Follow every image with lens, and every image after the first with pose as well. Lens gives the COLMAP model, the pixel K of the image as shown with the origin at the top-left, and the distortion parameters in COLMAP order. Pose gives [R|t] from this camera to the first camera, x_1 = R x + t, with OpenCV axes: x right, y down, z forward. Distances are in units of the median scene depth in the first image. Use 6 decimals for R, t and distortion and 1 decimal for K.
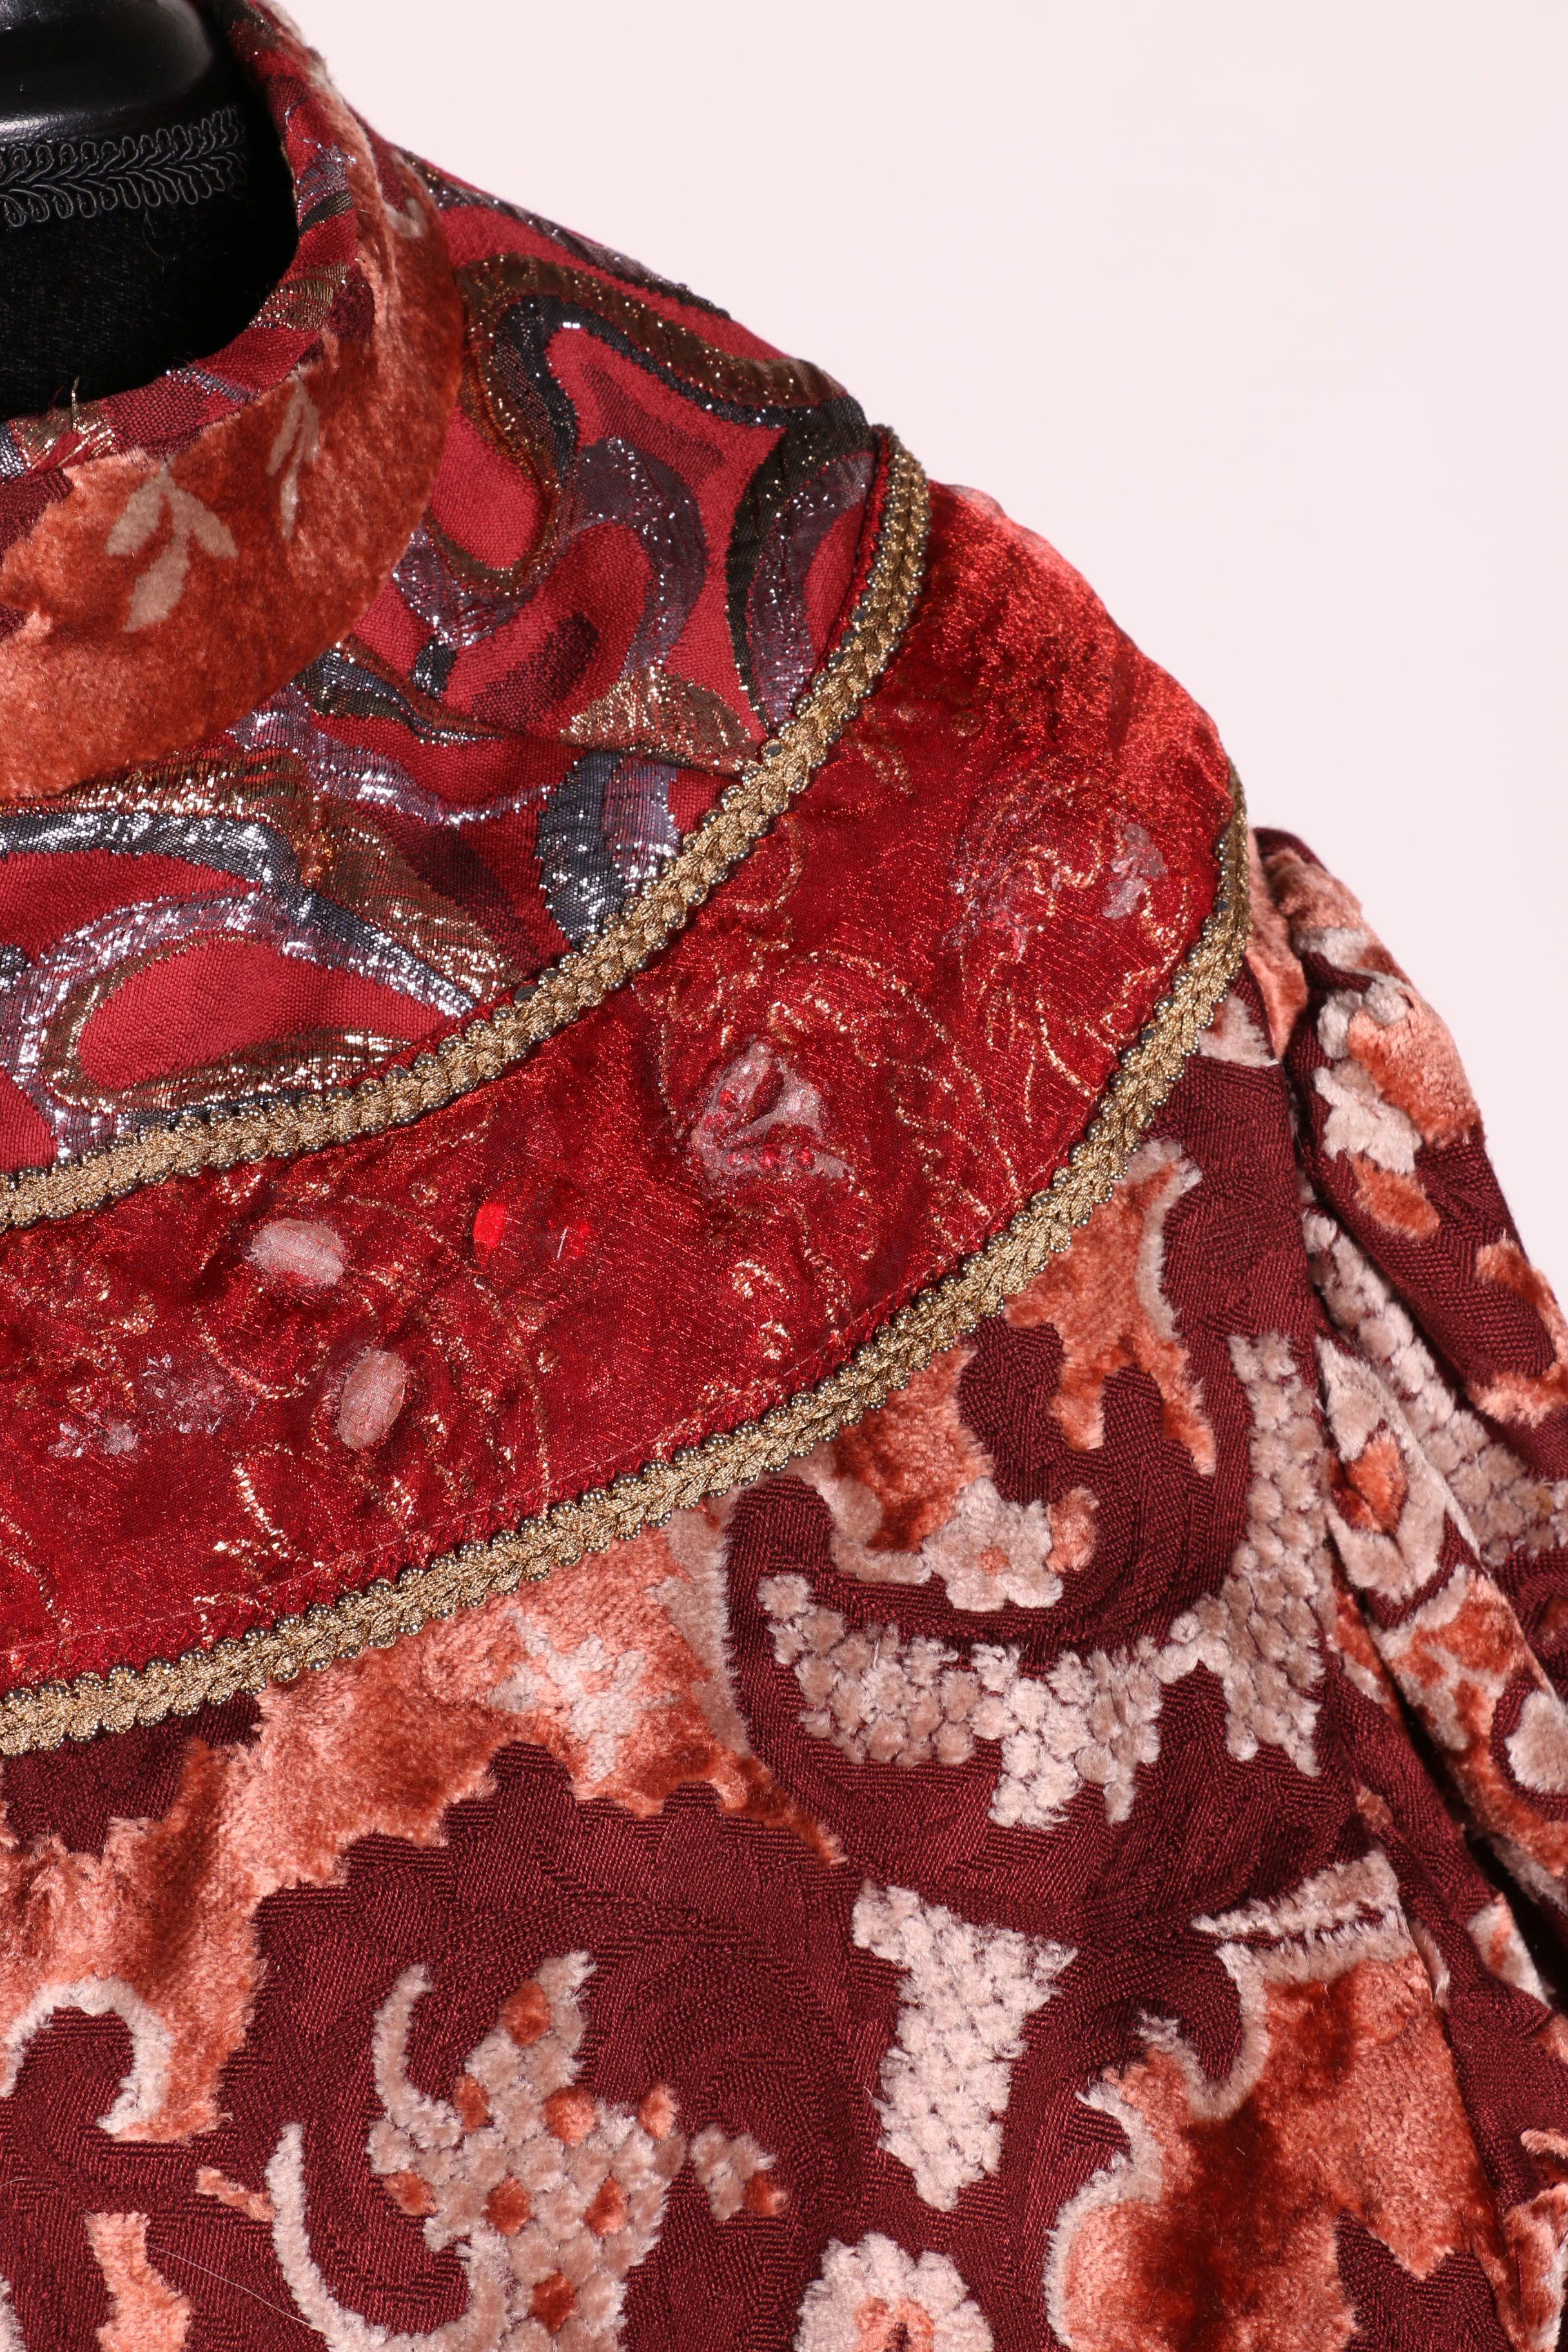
lens RADIAL K [[4116.9, 0, 830.5], [0, 4116.9, 1236.7], [0, 0, 1]] dist [0.117535, 0.000000]
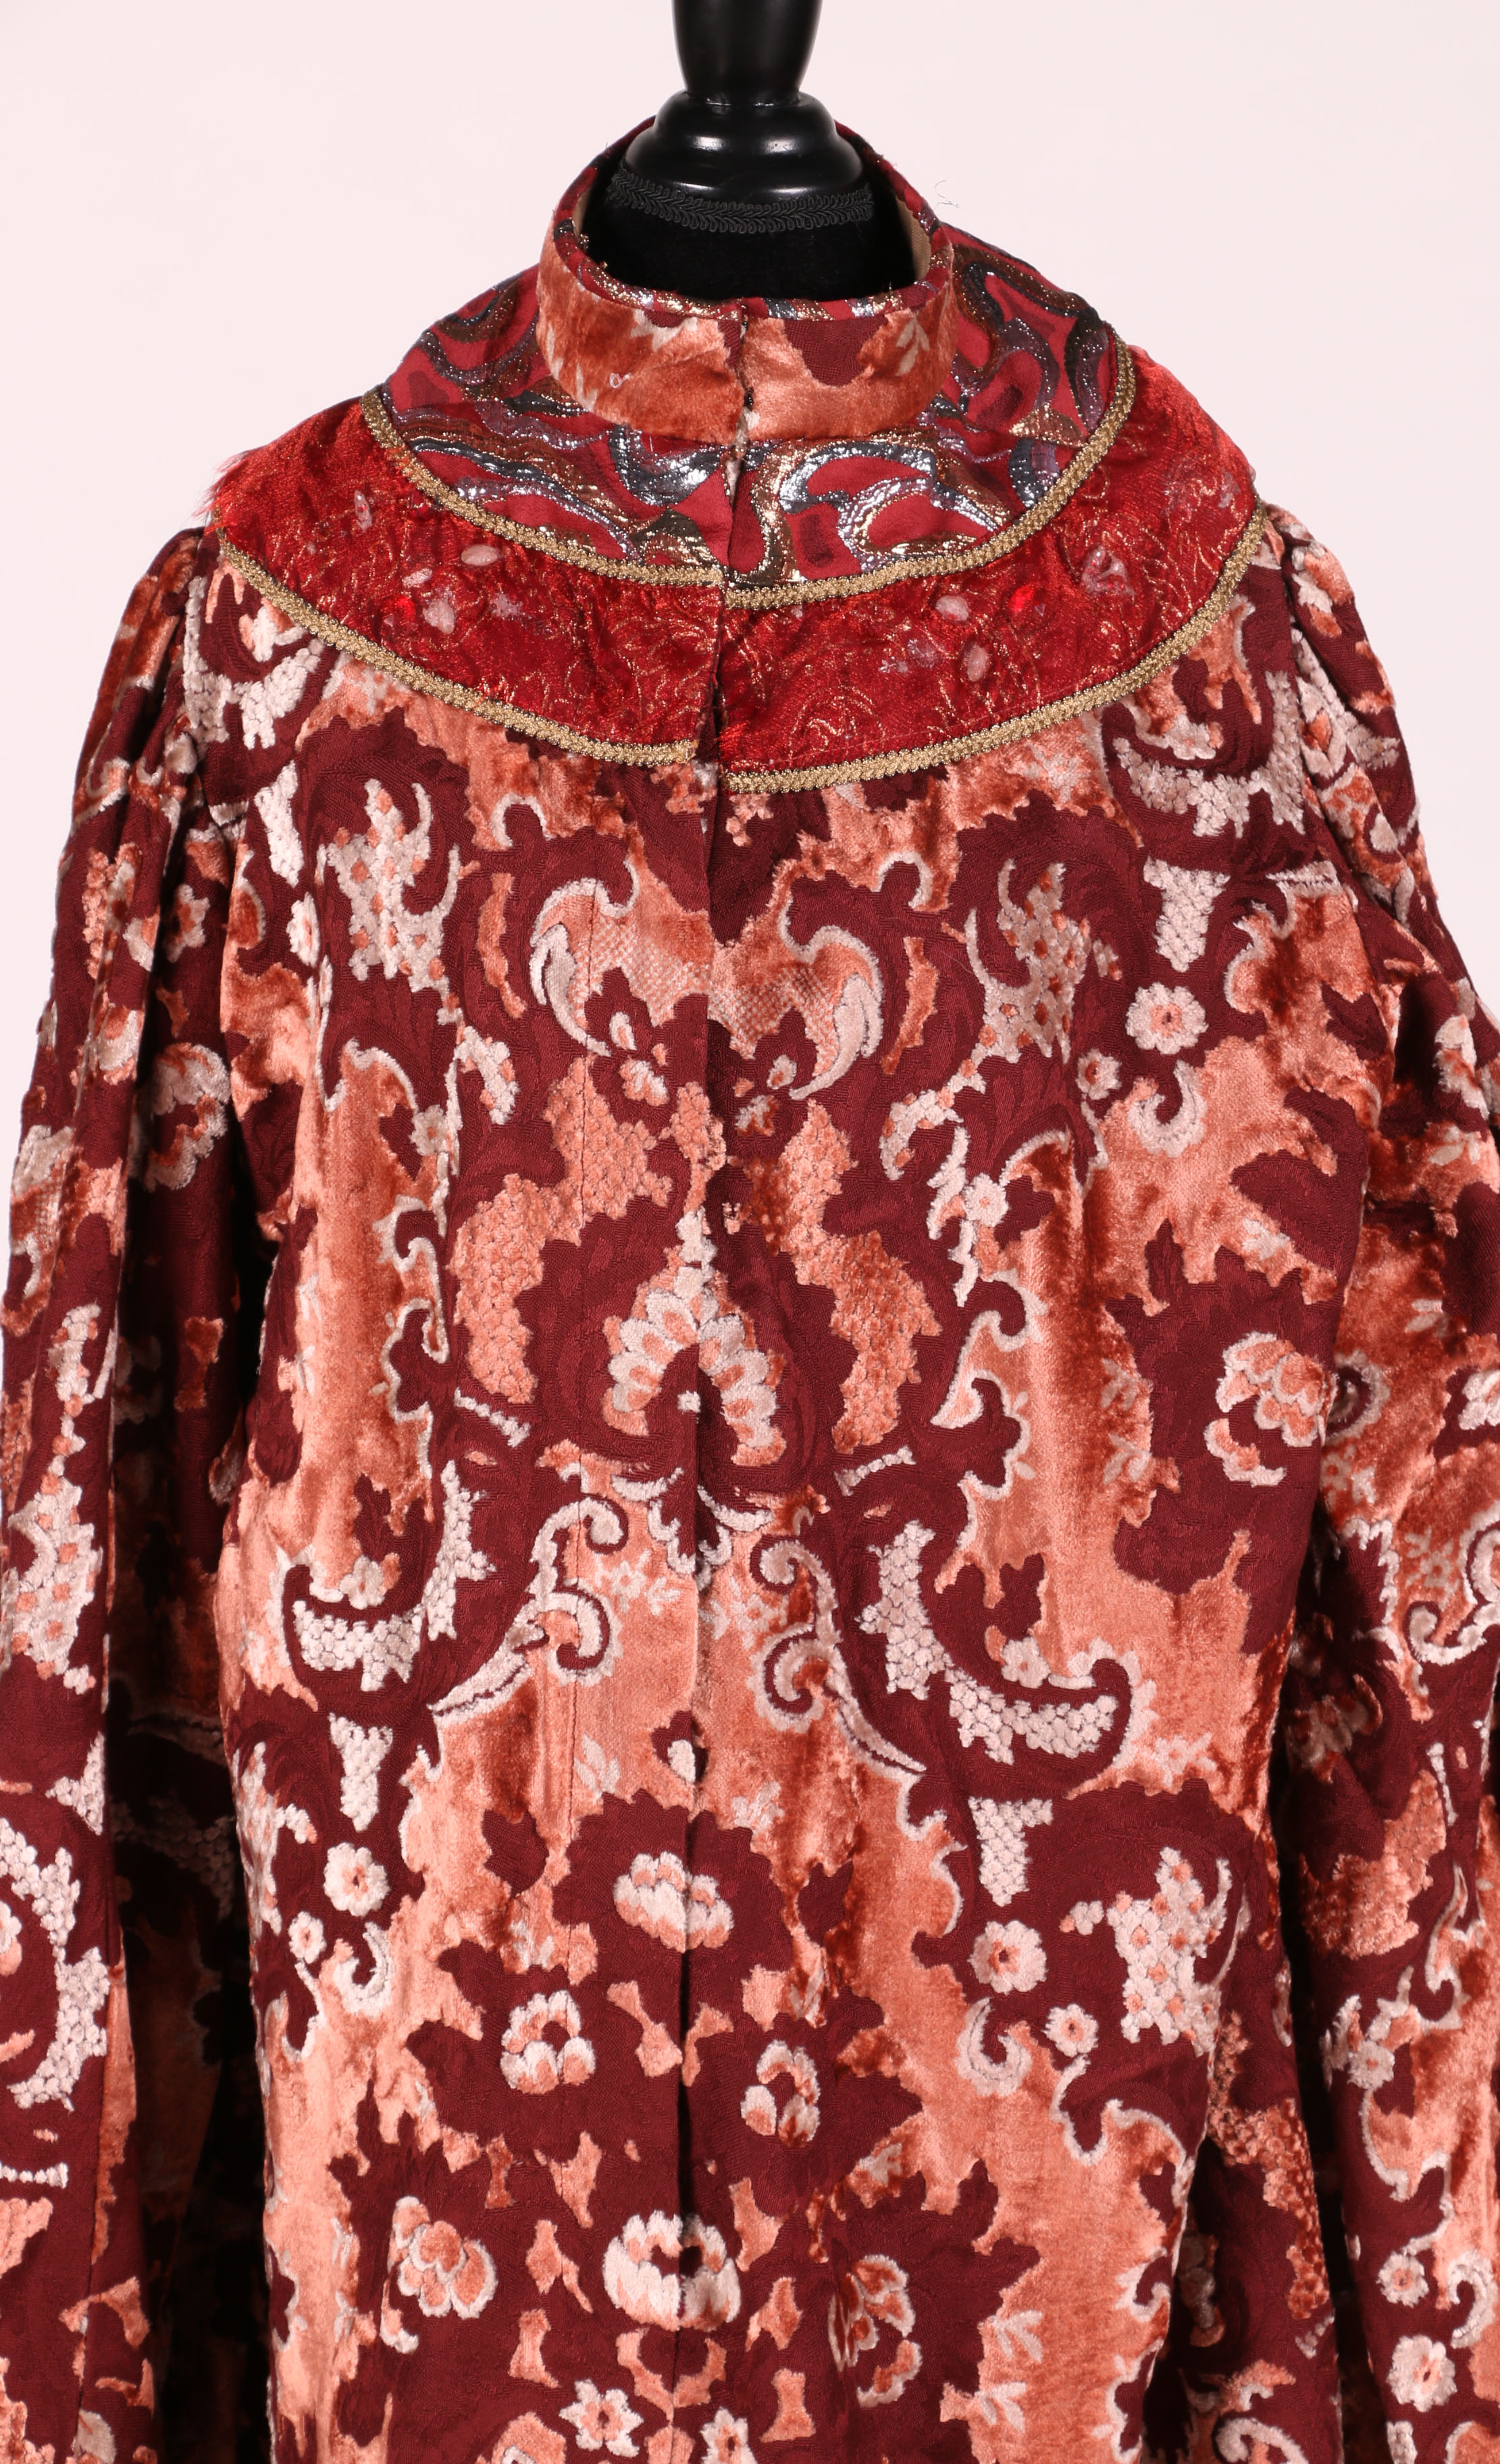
lens RADIAL K [[7464.4, 0, 836.5], [0, 7464.4, 1316.2], [0, 0, 1]] dist [0.662474, 0.000000]
pose [[0.976039, 0.009859, 0.217371, -1.234298], [0.013597, 0.994257, -0.106149, 0.960066], [-0.217169, 0.106561, 0.970300, -3.610876]]
